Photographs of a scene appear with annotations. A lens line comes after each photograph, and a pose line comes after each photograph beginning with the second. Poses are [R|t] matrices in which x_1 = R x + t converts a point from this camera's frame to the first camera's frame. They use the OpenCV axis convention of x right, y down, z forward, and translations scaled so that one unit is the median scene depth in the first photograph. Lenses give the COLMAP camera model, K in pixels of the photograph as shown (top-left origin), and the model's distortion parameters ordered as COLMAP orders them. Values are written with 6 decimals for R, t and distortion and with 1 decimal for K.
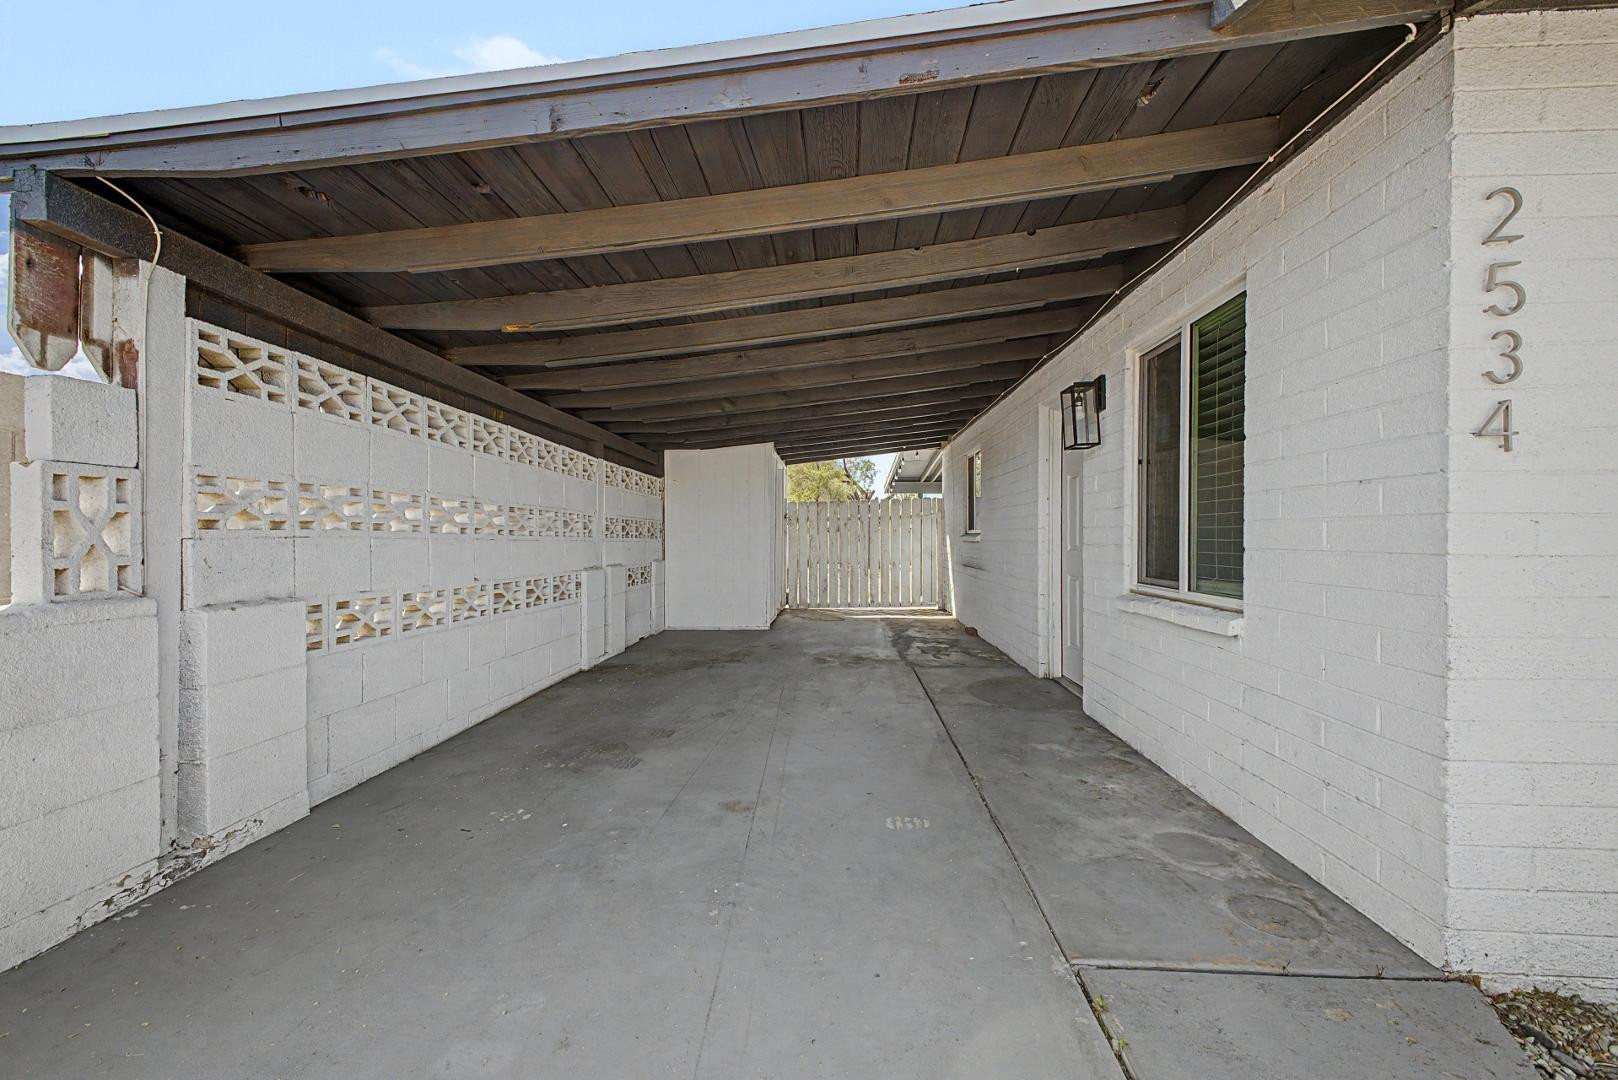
lens RADIAL K [[640.9, 0, 818.6], [0, 640.9, 537.2], [0, 0, 1]] dist [0.016393, -0.005083]
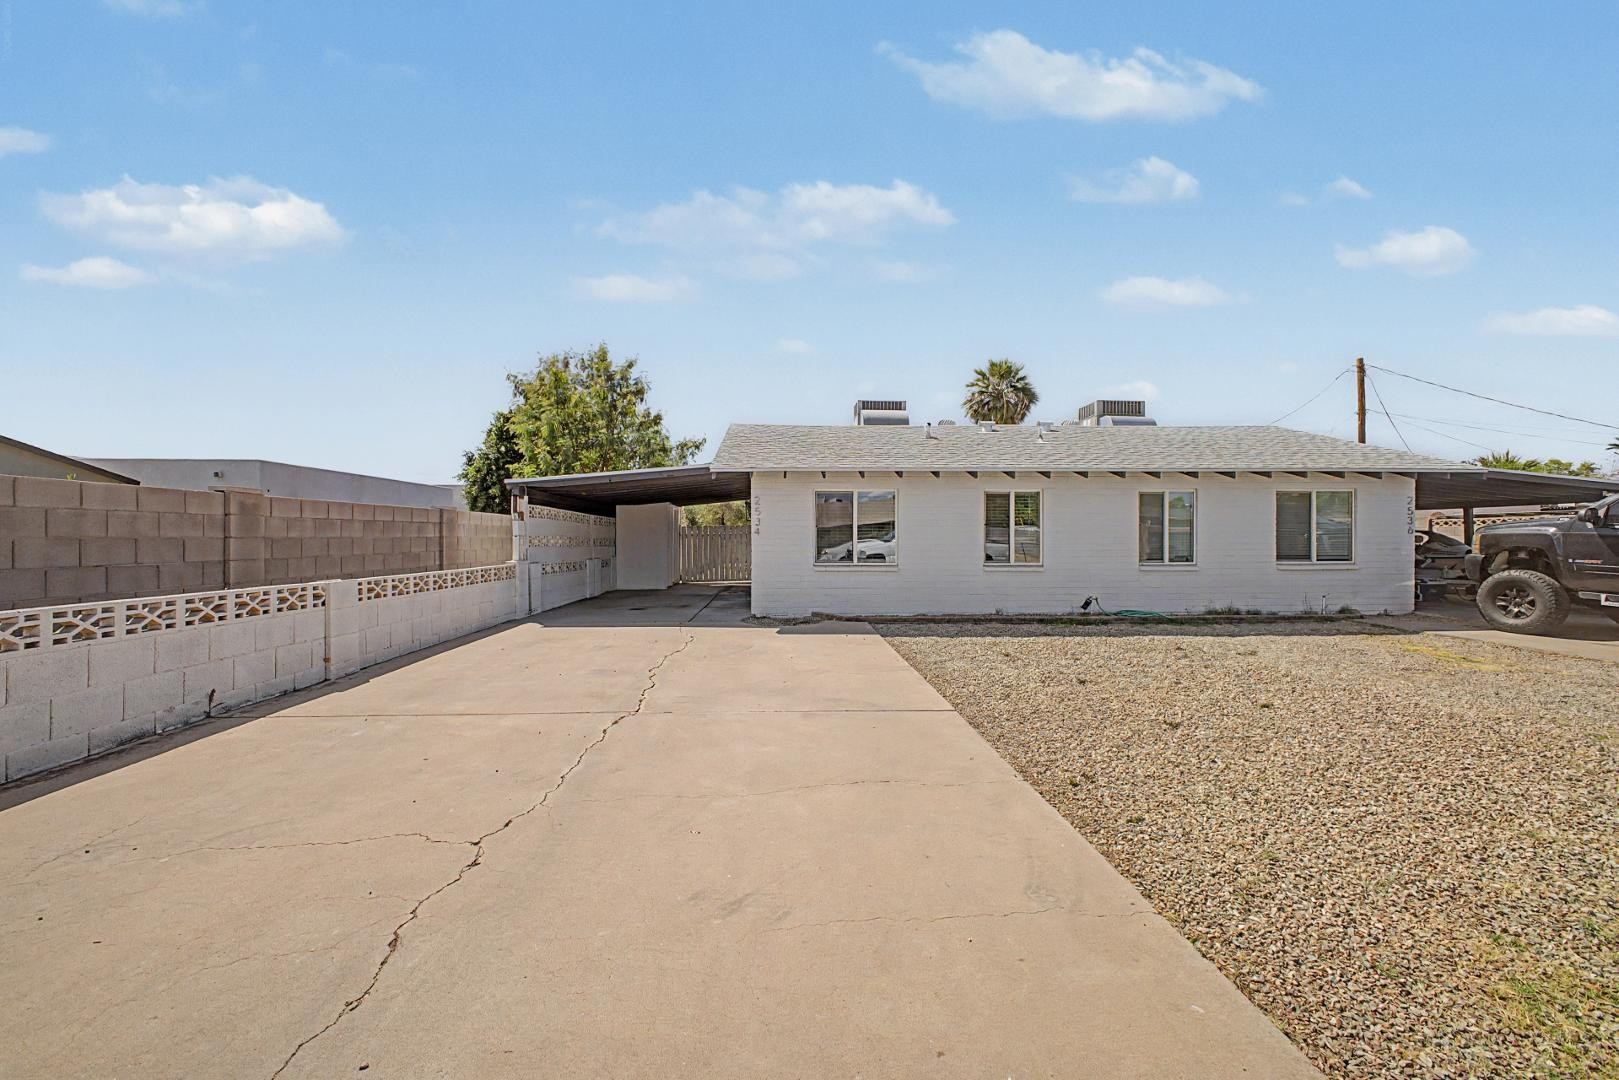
lens RADIAL K [[641.3, 0, 809.8], [0, 641.3, 535.6], [0, 0, 1]] dist [0.016393, -0.005083]
pose [[0.996302, 0.000559, 0.085918, 0.434751], [0.000105, 0.999970, -0.007728, -0.035717], [-0.085920, 0.007709, 0.996272, -2.360176]]
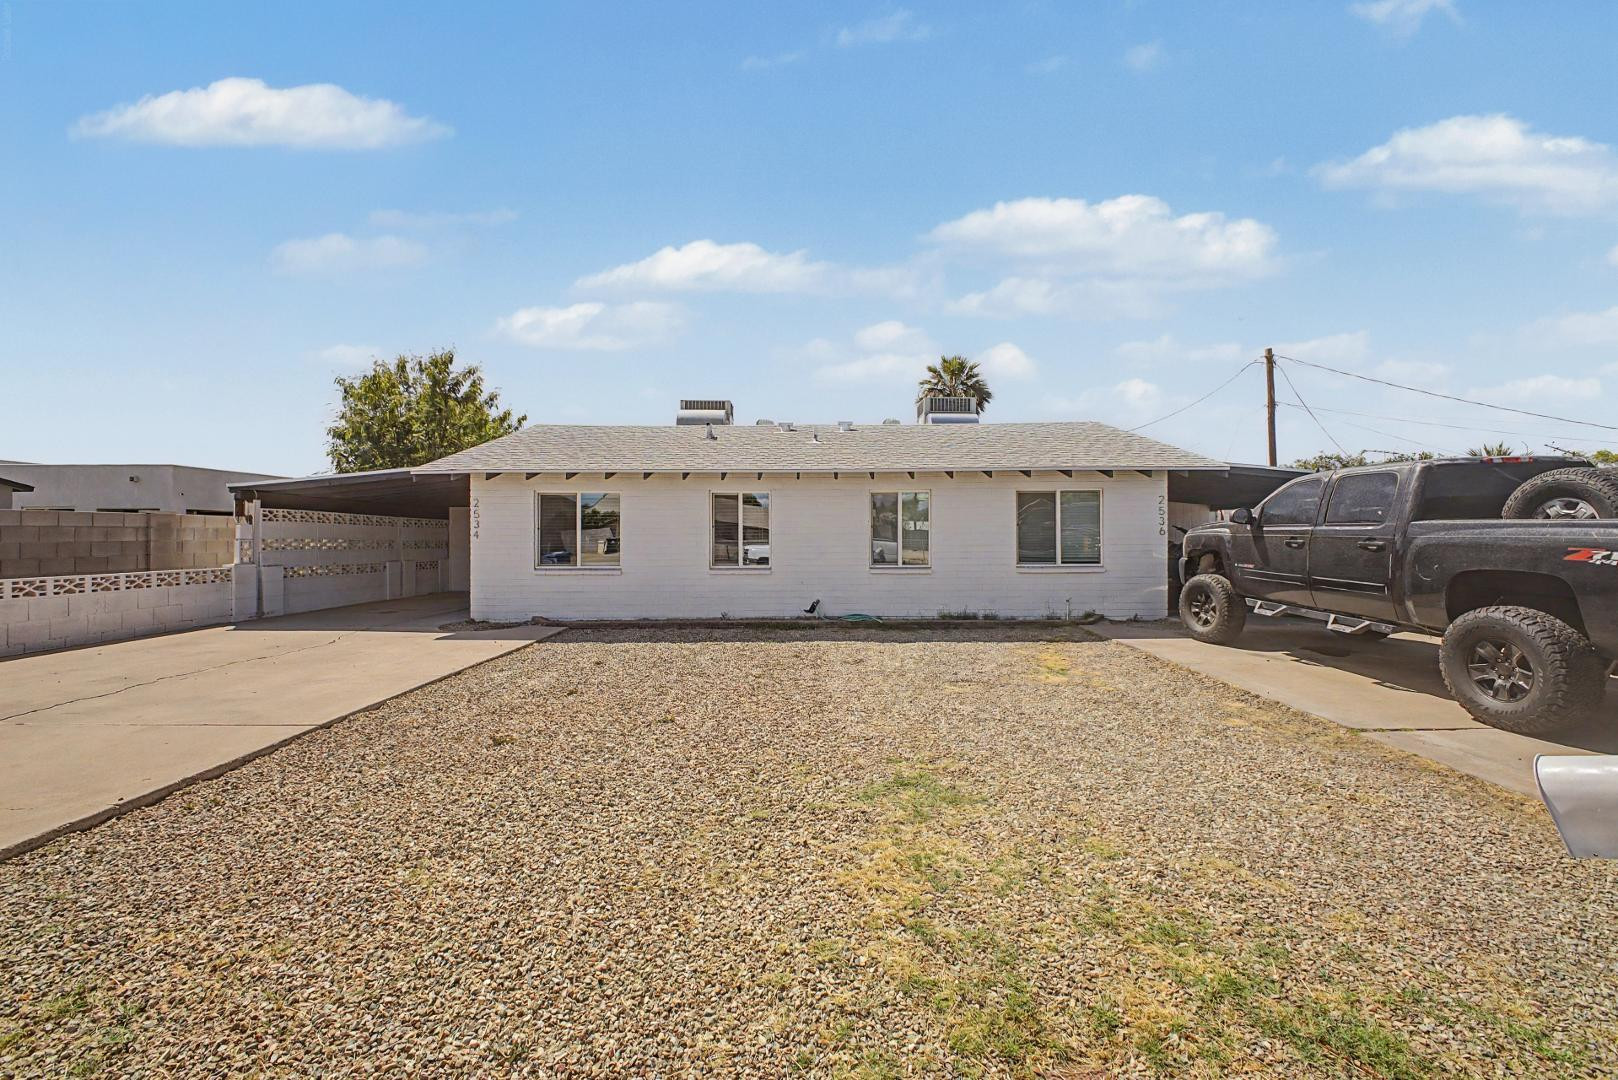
lens RADIAL K [[640.9, 0, 810.6], [0, 640.9, 528.7], [0, 0, 1]] dist [0.016393, -0.005083]
pose [[0.999450, -0.001843, 0.033109, 1.791747], [0.002391, 0.999861, -0.016511, -0.050211], [-0.033074, 0.016582, 0.999315, -2.384343]]
